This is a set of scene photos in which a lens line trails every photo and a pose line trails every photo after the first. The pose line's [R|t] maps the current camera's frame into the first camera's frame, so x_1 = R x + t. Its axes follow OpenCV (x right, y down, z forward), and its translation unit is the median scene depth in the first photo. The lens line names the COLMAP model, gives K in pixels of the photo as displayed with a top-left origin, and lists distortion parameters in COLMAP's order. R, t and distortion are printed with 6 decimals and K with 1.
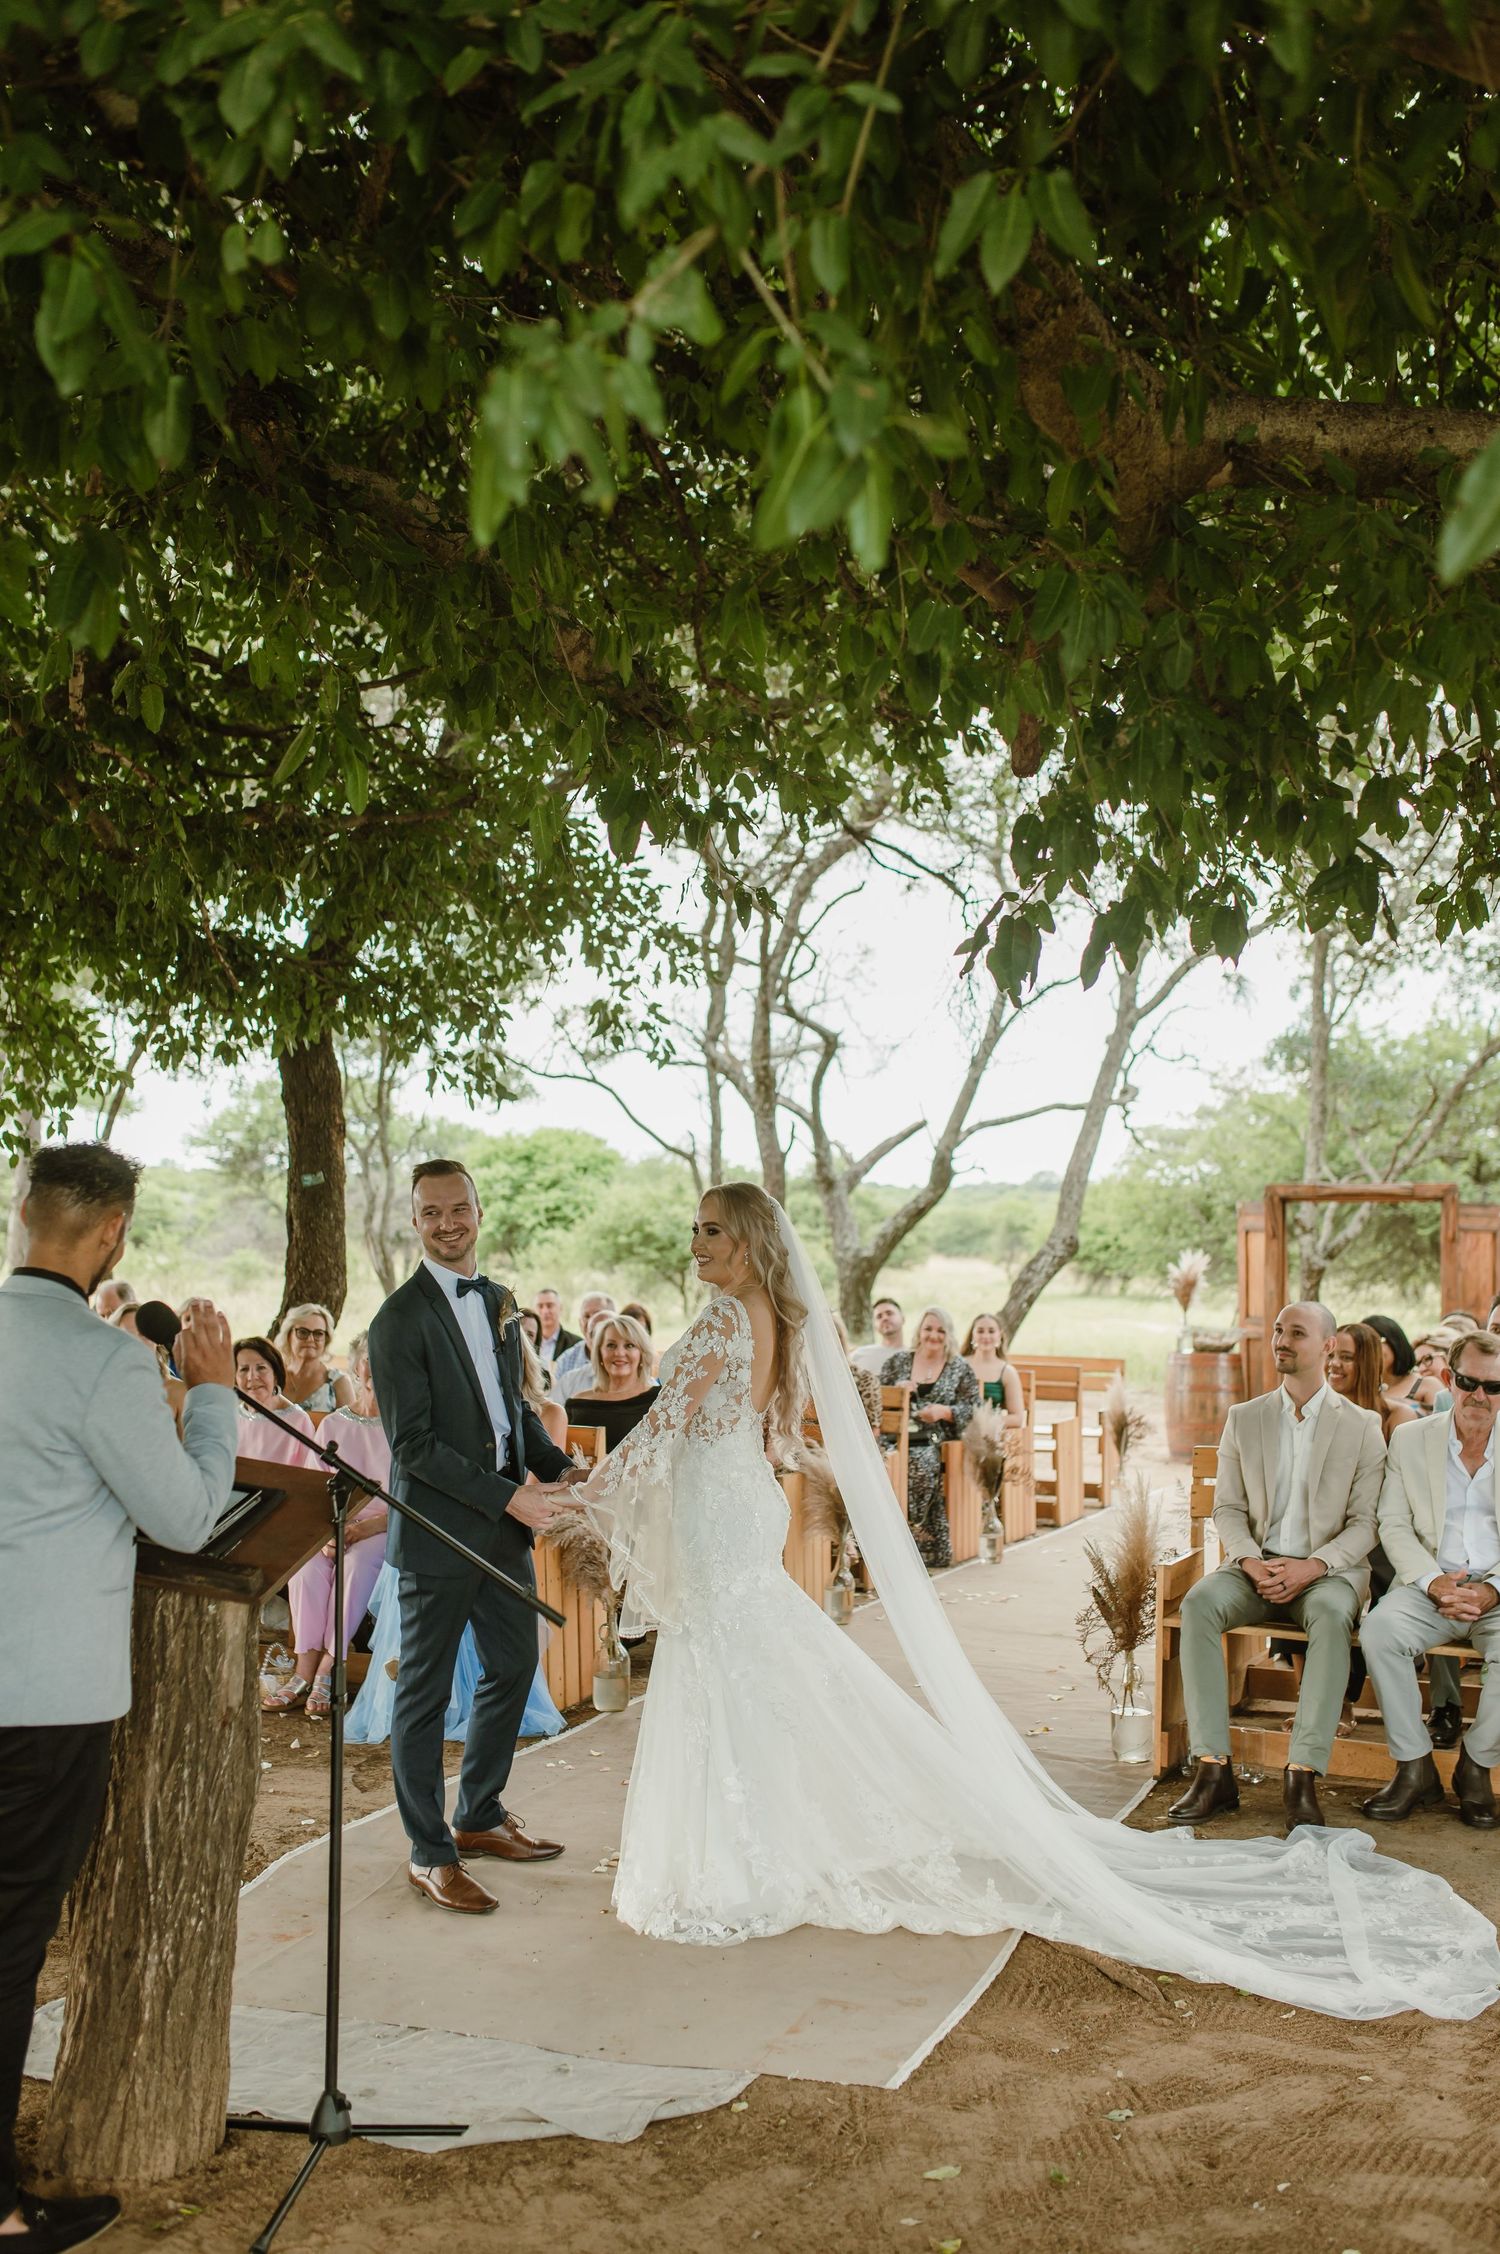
lens RADIAL K [[2137.4, 0, 783.0], [0, 2137.4, 1087.8], [0, 0, 1]] dist [0.040629, 0.000000]
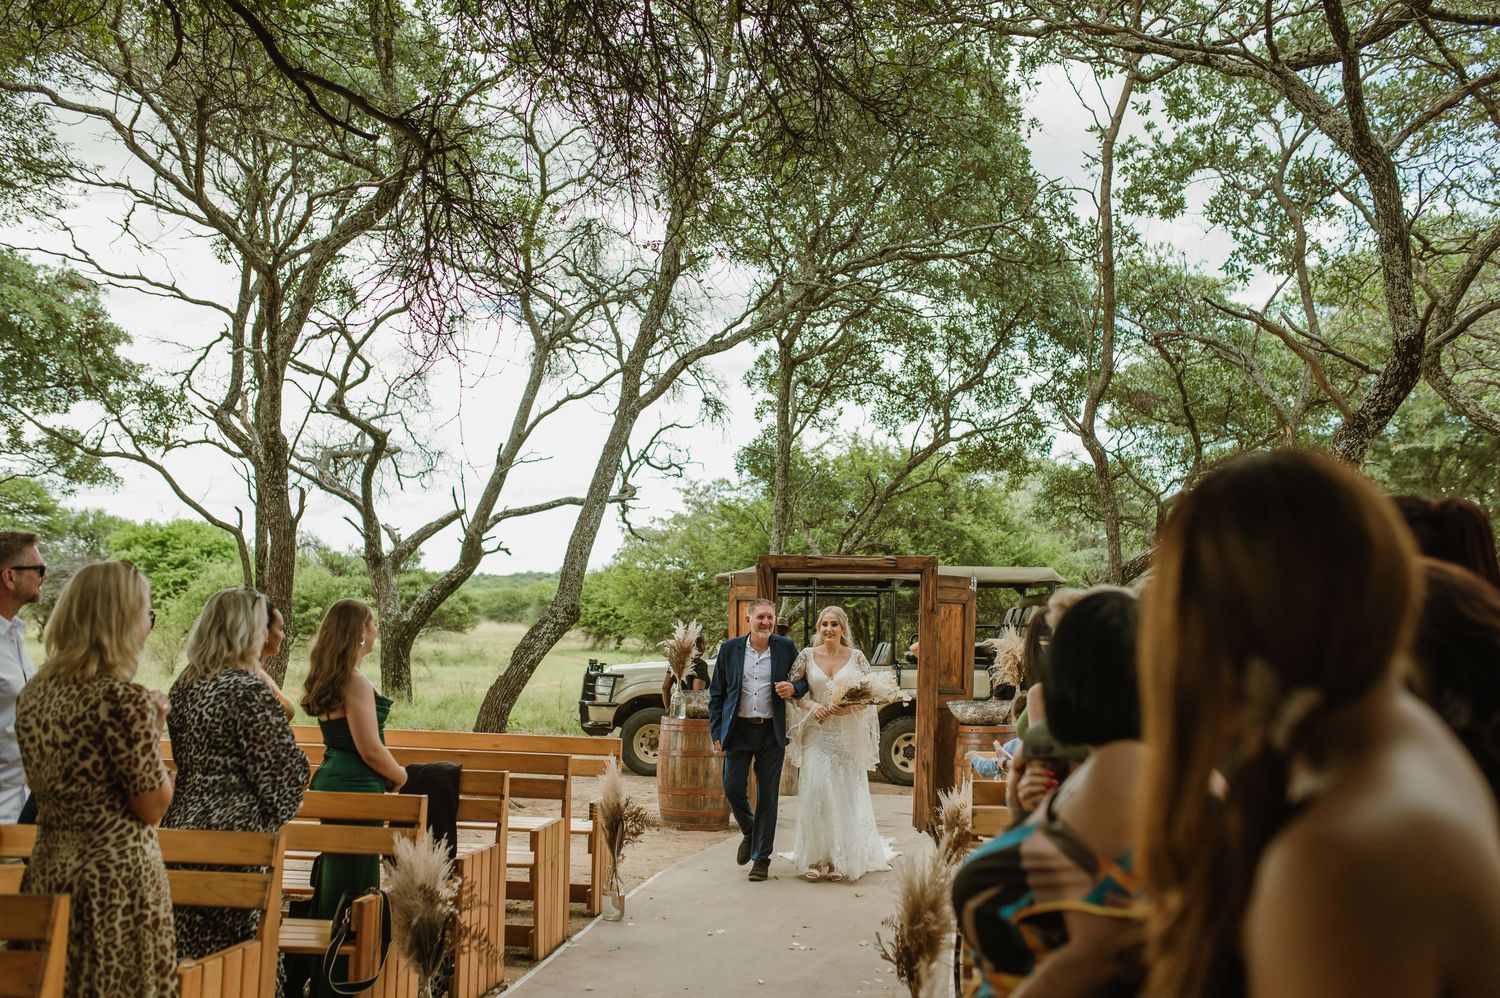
lens RADIAL K [[1422.4, 0, 750.6], [0, 1422.4, 502.8], [0, 0, 1]] dist [0.040629, 0.000000]
pose [[0.968970, 0.027738, 0.245618, 0.028633], [-0.026643, 0.999615, -0.007780, 0.013983], [-0.245740, 0.000995, 0.969335, 0.186075]]
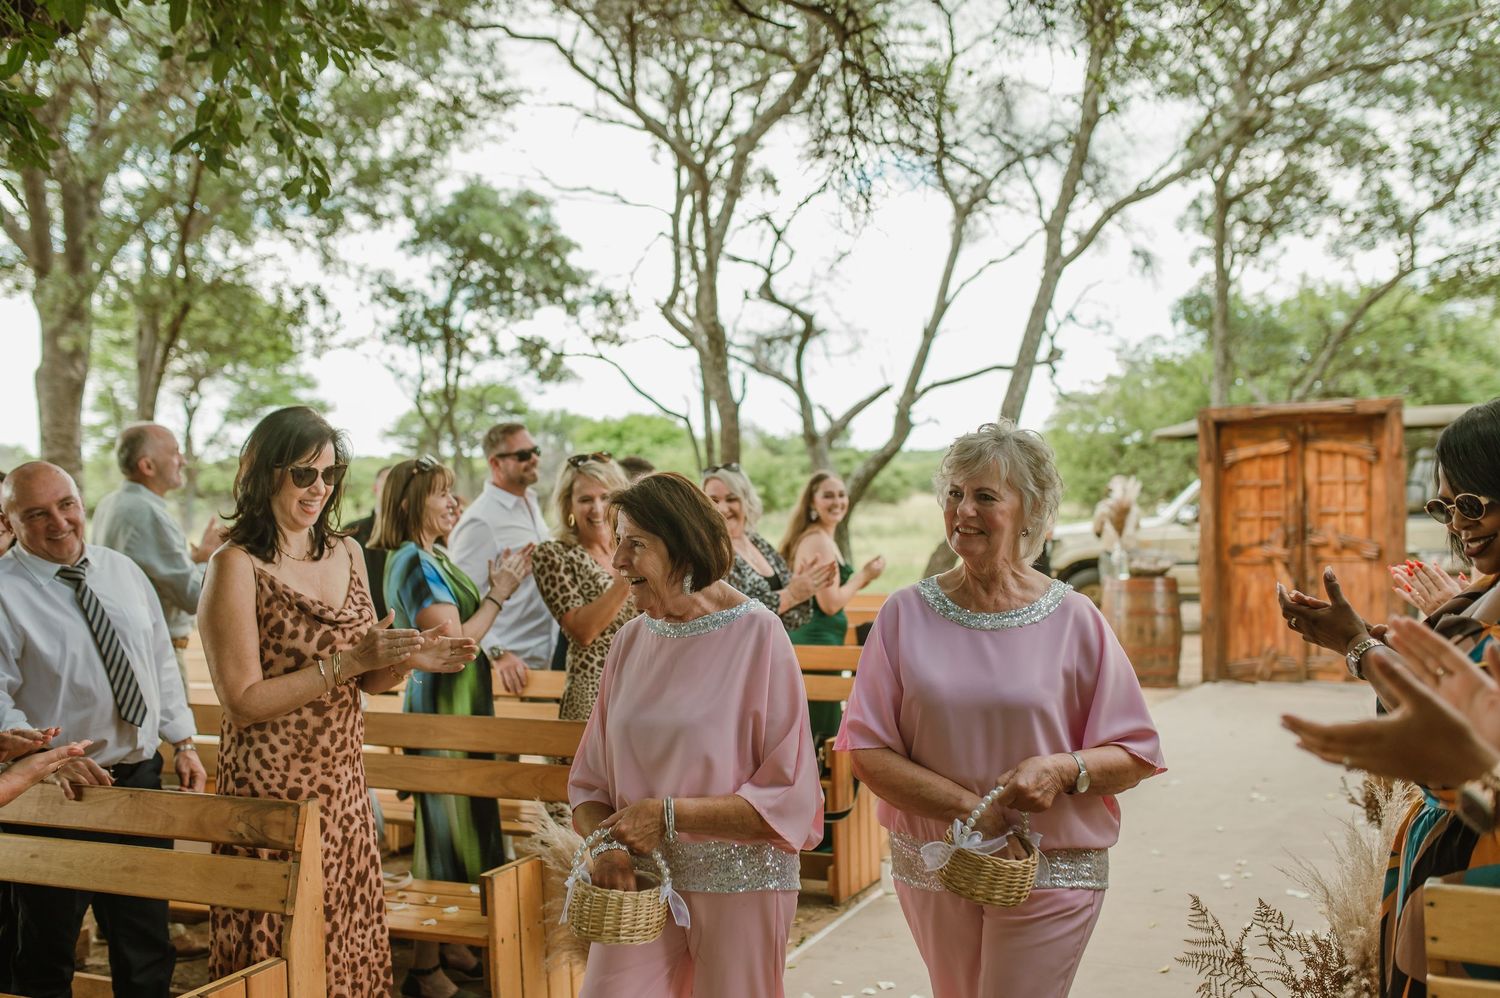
lens RADIAL K [[1422.4, 0, 742.7], [0, 1422.4, 509.6], [0, 0, 1]] dist [0.040629, 0.000000]
pose [[0.997696, -0.037681, -0.056408, 0.027288], [0.042399, 0.995485, 0.084927, 0.014743], [0.052953, -0.087123, 0.994789, 0.179417]]
